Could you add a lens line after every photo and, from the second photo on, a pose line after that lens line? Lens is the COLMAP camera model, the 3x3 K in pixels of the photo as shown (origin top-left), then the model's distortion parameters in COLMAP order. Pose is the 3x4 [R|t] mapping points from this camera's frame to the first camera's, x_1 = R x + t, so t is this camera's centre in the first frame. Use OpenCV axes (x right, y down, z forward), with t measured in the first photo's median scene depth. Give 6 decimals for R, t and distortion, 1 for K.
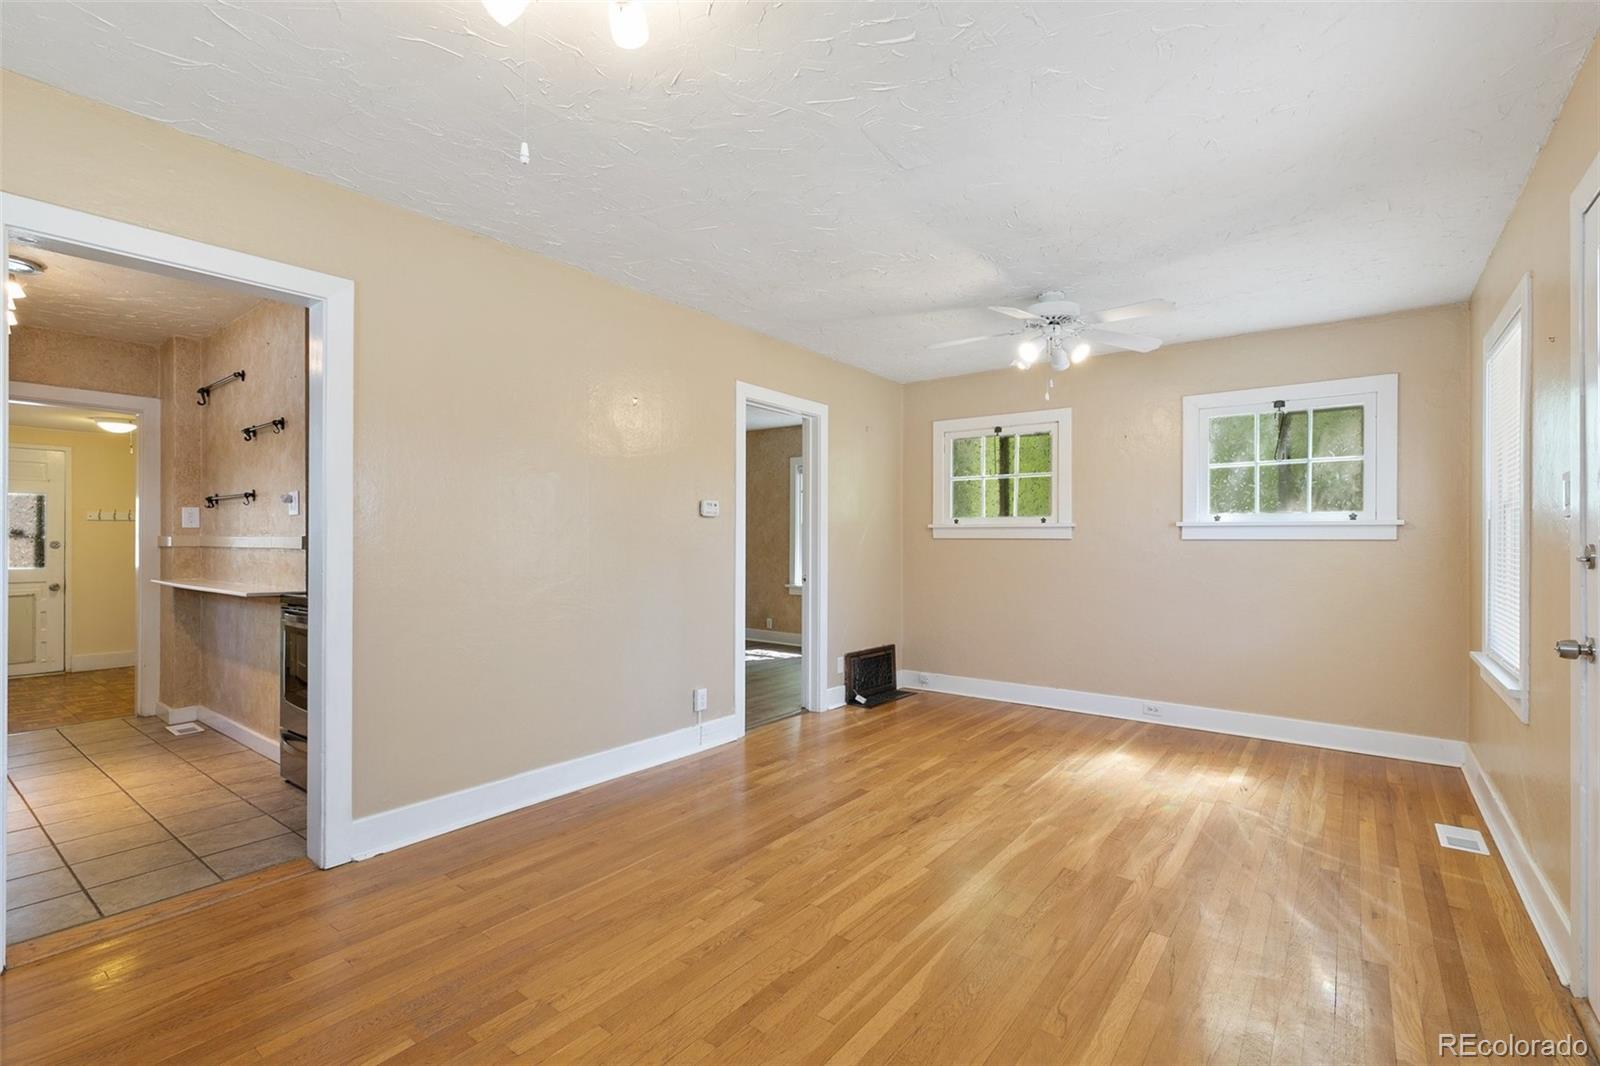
lens RADIAL K [[723.4, 0, 797.1], [0, 723.4, 536.6], [0, 0, 1]] dist [0.002286, 0.000331]
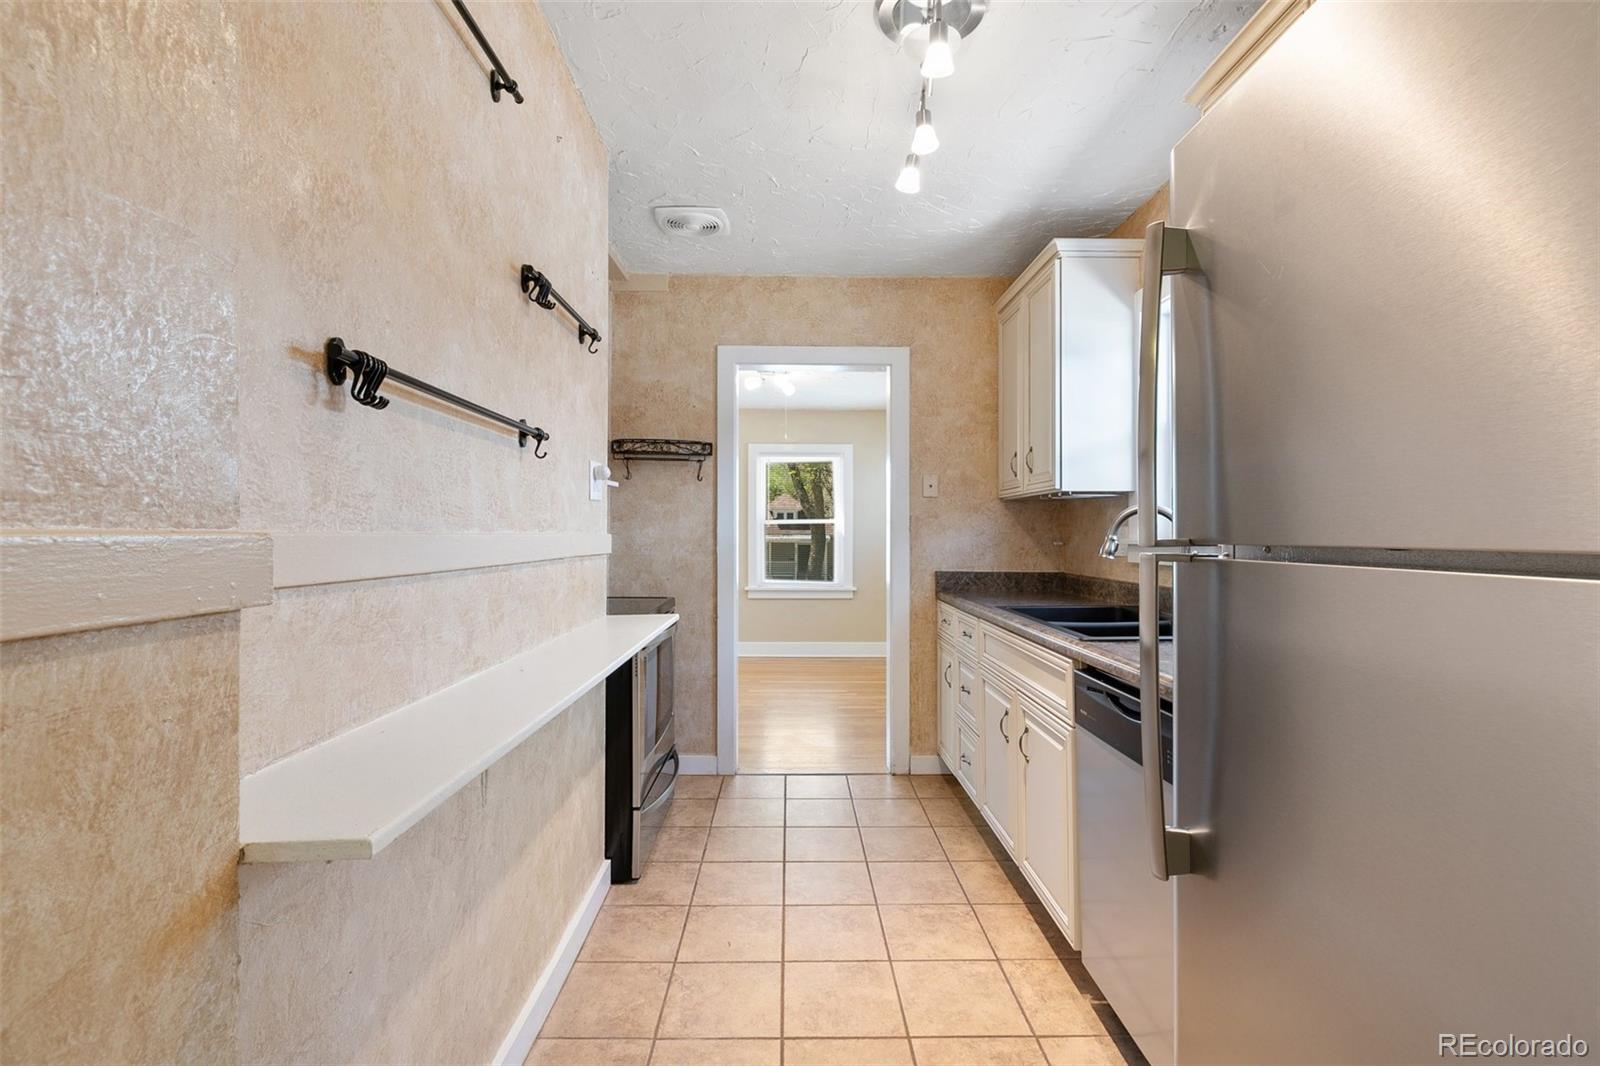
lens RADIAL K [[723.4, 0, 797.1], [0, 723.4, 536.6], [0, 0, 1]] dist [0.002286, 0.000331]
pose [[-0.616972, -0.004306, 0.786973, -1.120010], [-0.005075, 0.999986, 0.001492, 0.000004], [-0.786969, -0.003074, -0.616985, 1.085009]]
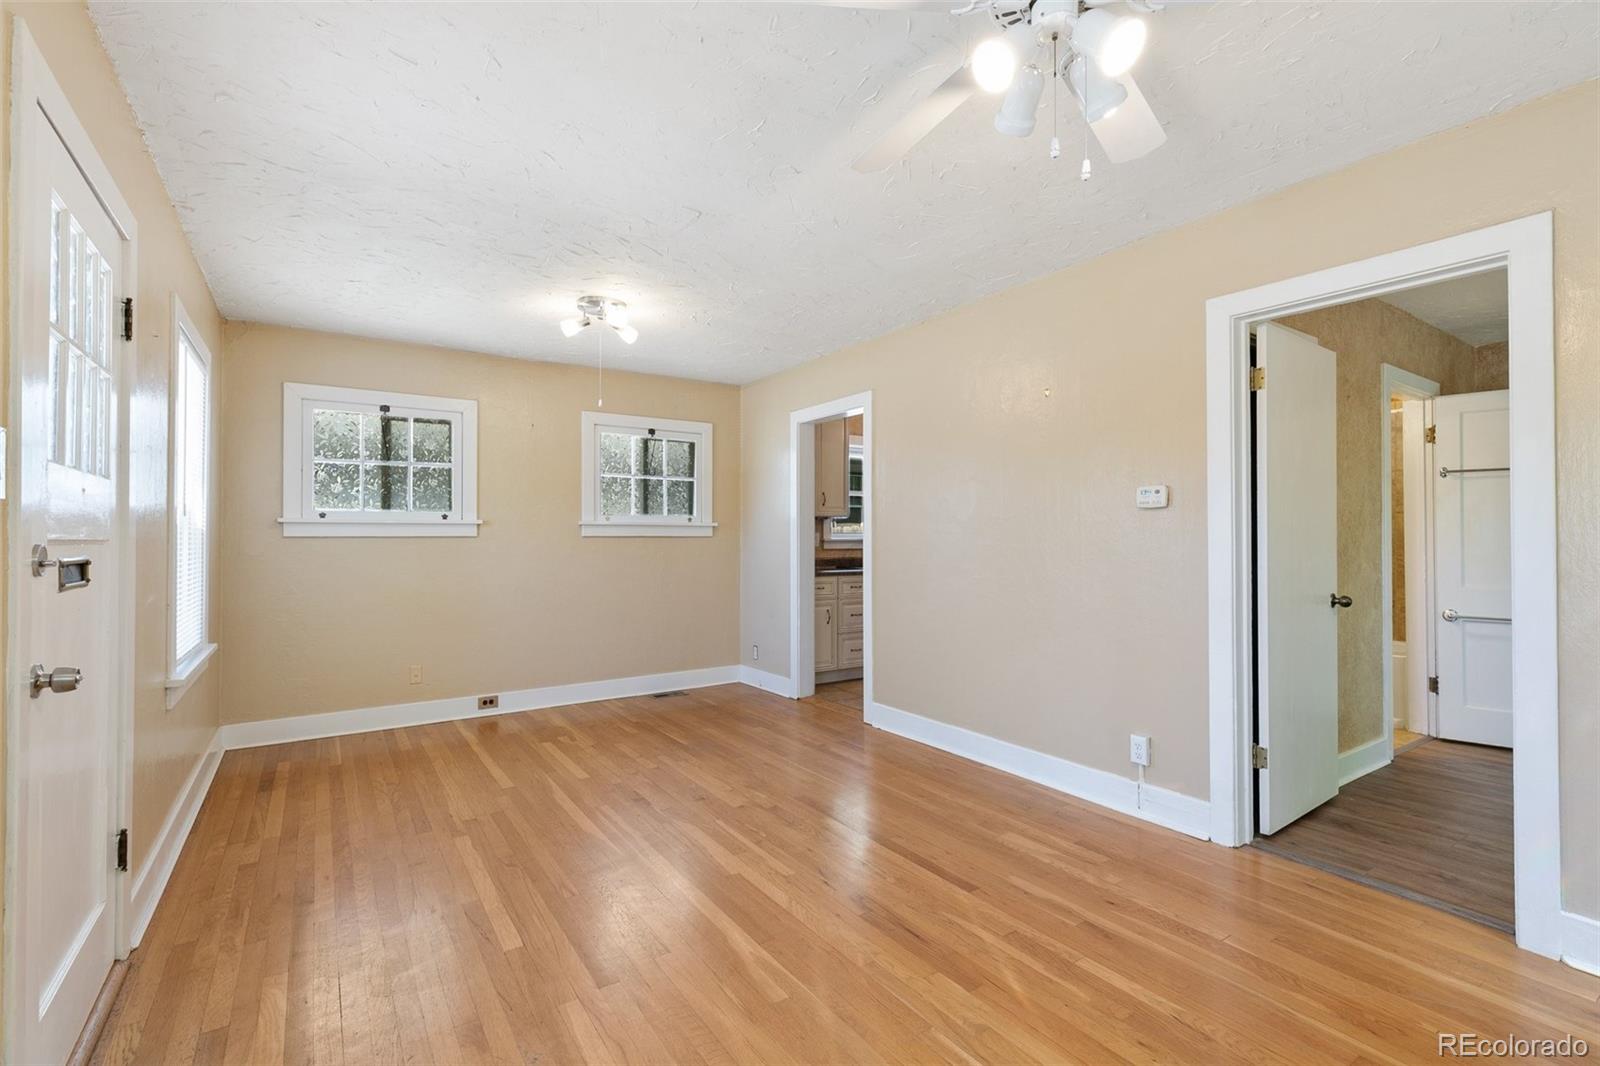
lens RADIAL K [[722.5, 0, 807.3], [0, 722.5, 527.6], [0, 0, 1]] dist [0.001123, -0.000155]
pose [[-0.310171, -0.014470, -0.950571, 0.677341], [0.001150, 0.999878, -0.015596, 0.001692], [0.950680, -0.005930, -0.310117, 0.869617]]
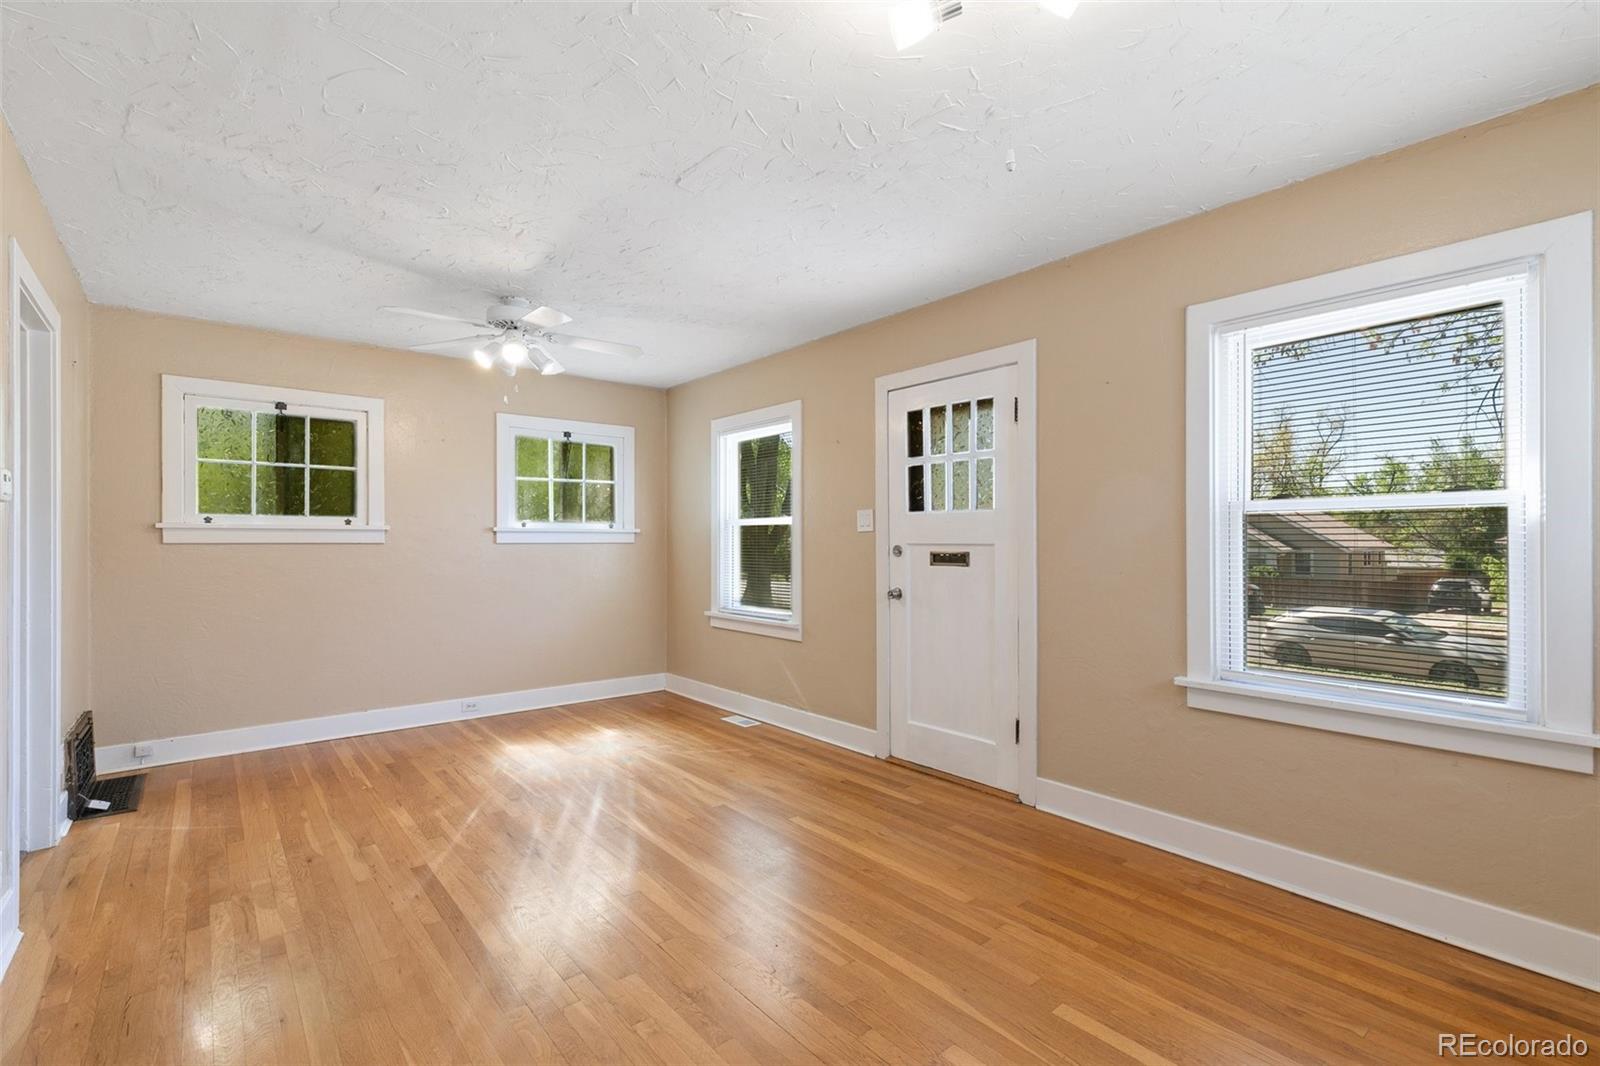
lens RADIAL K [[711.5, 0, 796.4], [0, 711.5, 535.4], [0, 0, 1]] dist [0.002554, 0.000038]
pose [[0.228152, 0.006551, 0.973603, -0.459707], [-0.001066, 0.999978, -0.006478, -0.001818], [-0.973625, 0.000441, 0.228154, 0.347772]]
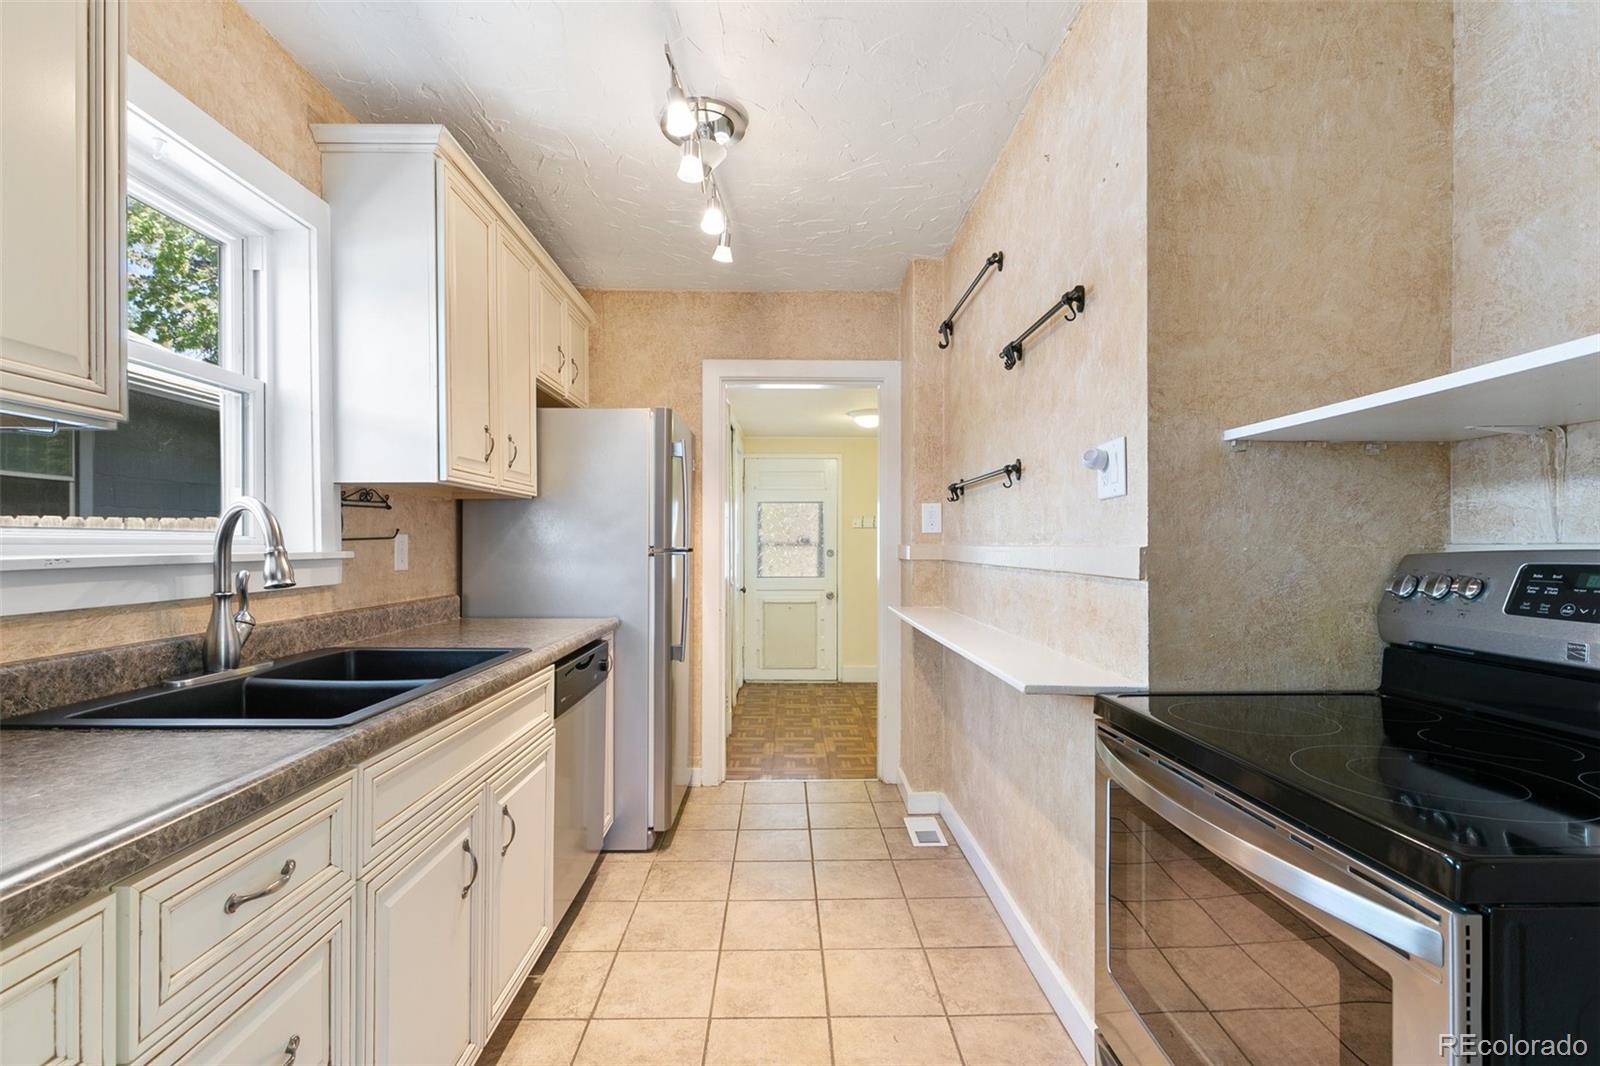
lens RADIAL K [[715.4, 0, 798.0], [0, 715.4, 547.7], [0, 0, 1]] dist [0.001270, -0.000404]
pose [[0.626122, 0.002611, -0.779721, -0.421217], [0.002380, 0.999983, 0.005260, -0.002107], [0.779722, -0.005149, 0.626105, 0.518520]]
